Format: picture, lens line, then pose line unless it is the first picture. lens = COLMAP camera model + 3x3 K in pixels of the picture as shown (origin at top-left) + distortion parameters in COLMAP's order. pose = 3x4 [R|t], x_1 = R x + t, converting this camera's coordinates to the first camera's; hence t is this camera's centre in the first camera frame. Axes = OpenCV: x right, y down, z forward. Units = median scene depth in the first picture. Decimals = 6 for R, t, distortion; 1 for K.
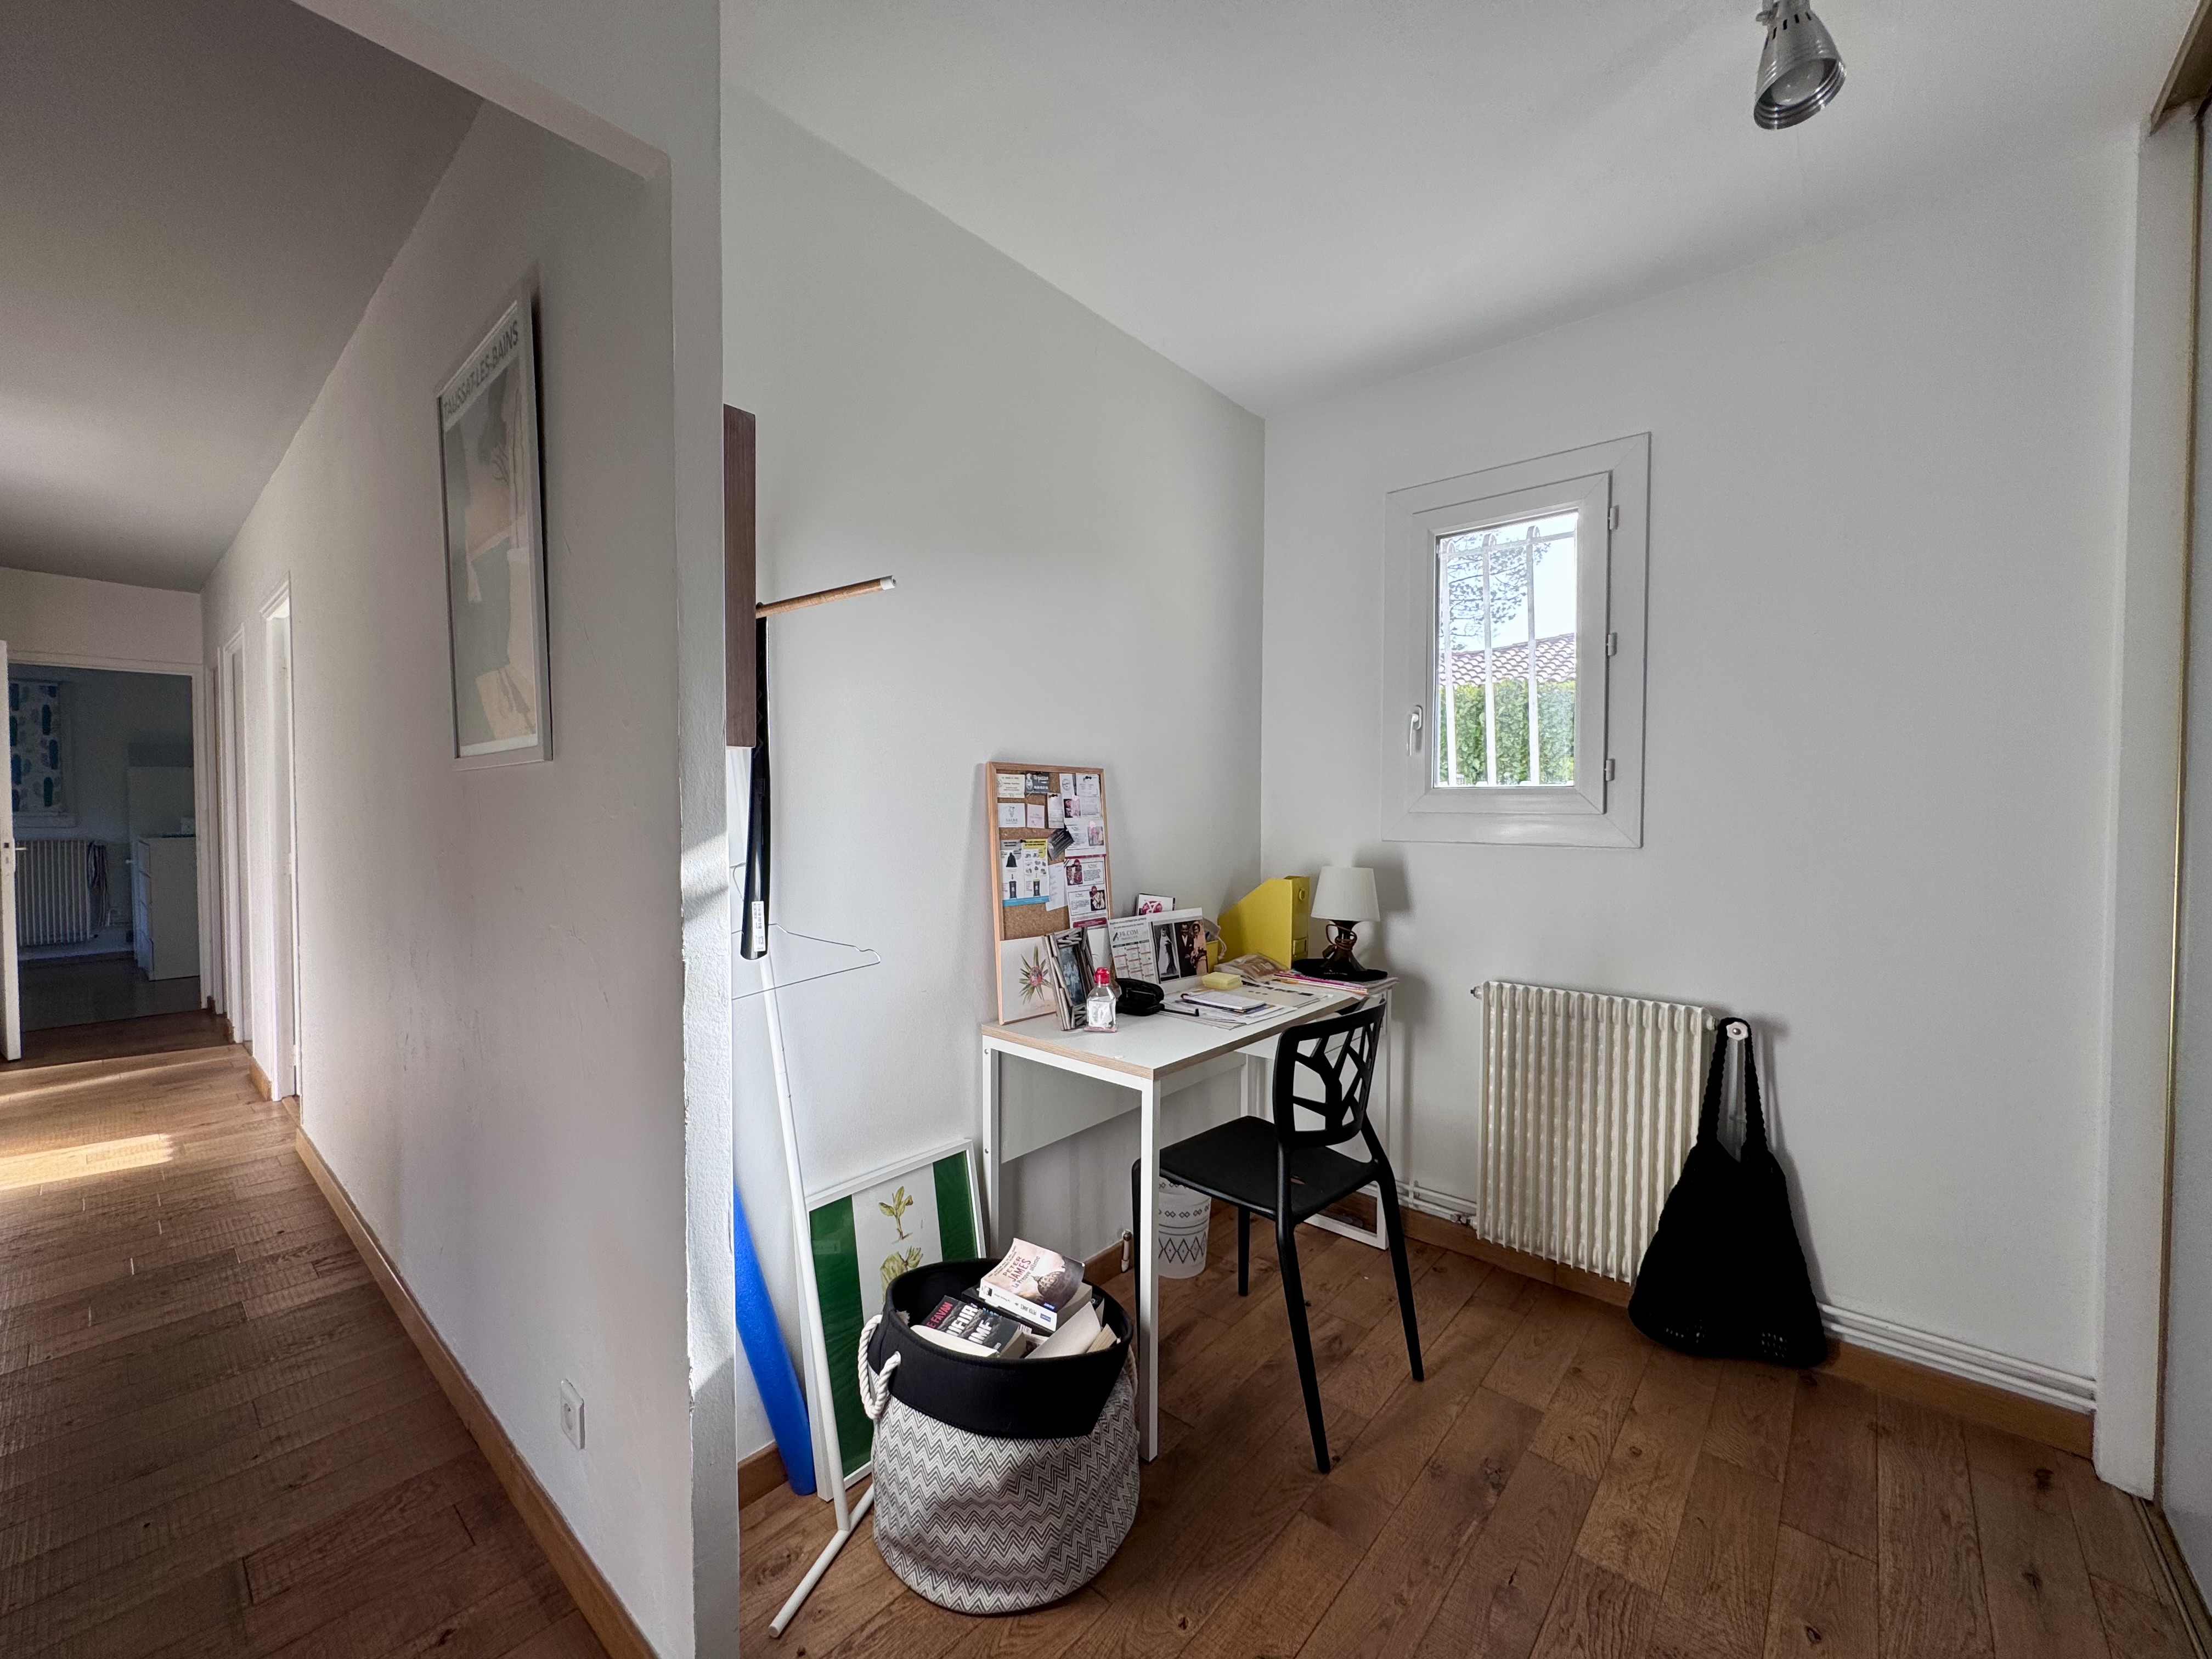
lens RADIAL K [[884.4, 0, 1106.0], [0, 884.4, 829.5], [0, 0, 1]] dist [-0.000866, 0.000366]
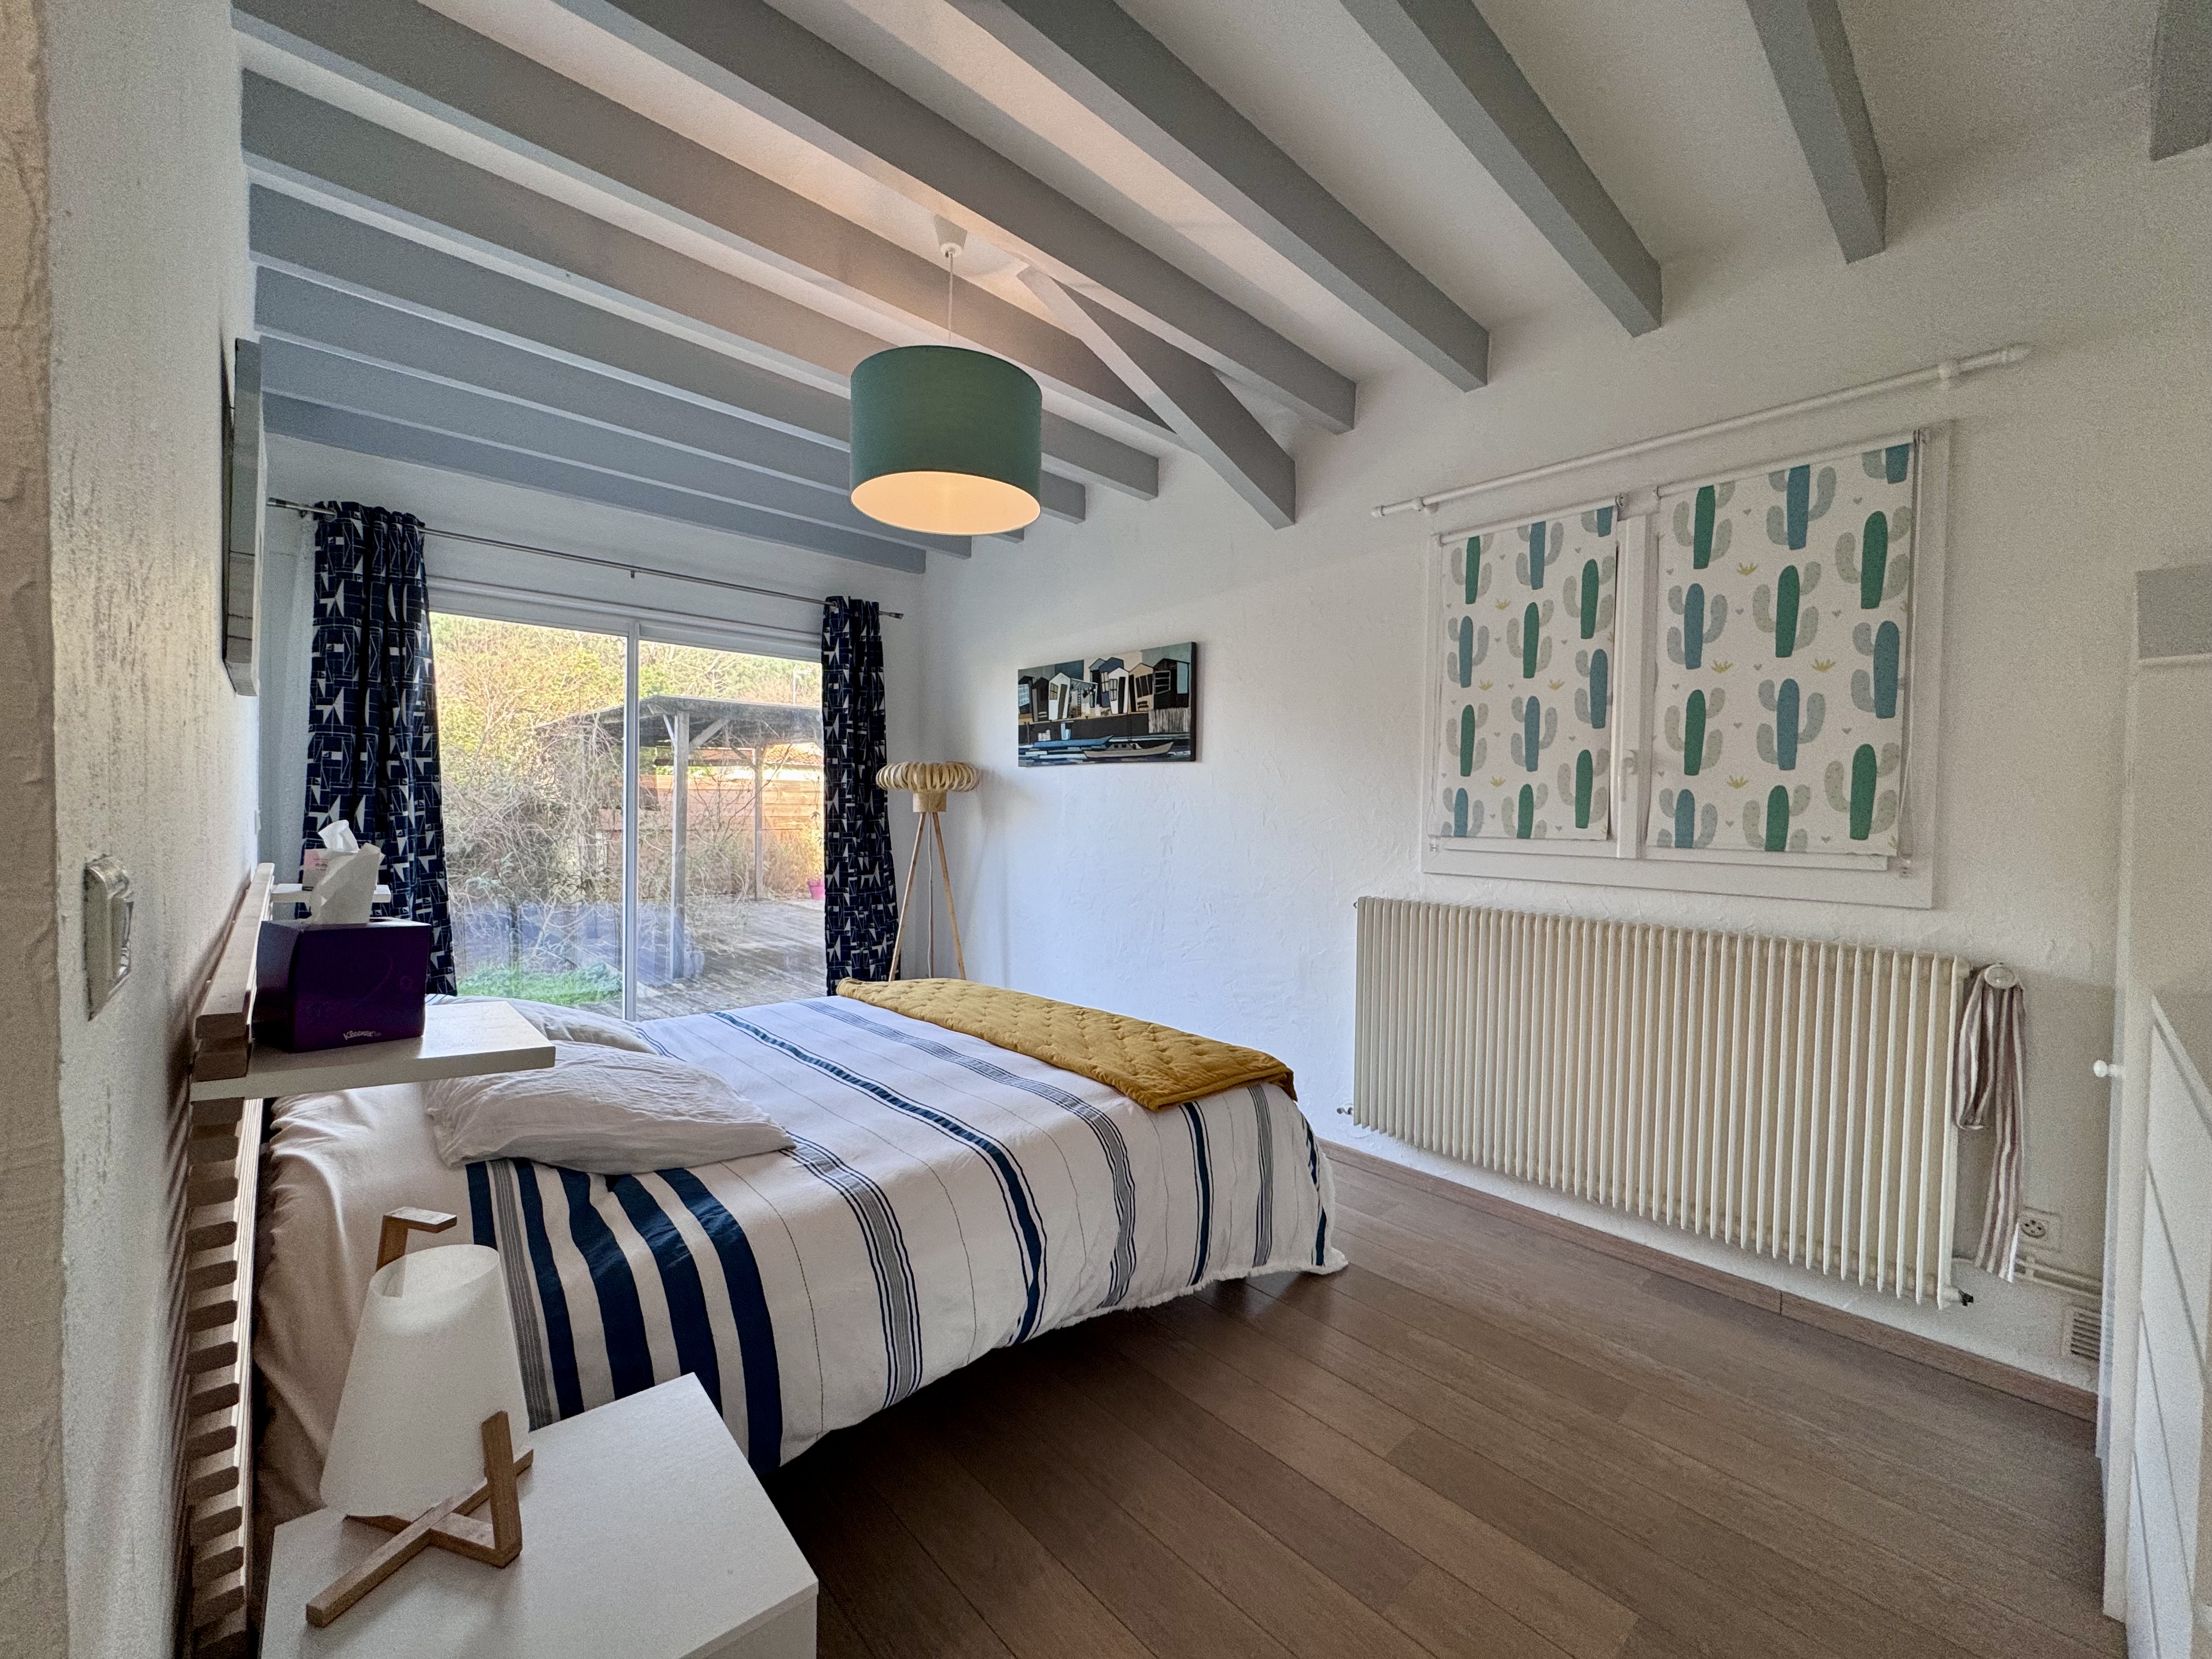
lens RADIAL K [[884.4, 0, 1106.0], [0, 884.4, 829.5], [0, 0, 1]] dist [-0.000866, 0.000366]
pose [[-0.111392, 0.021057, -0.993553, -0.846373], [-0.050317, 0.998374, 0.026800, -0.023854], [0.992502, 0.052978, -0.110151, 0.761150]]
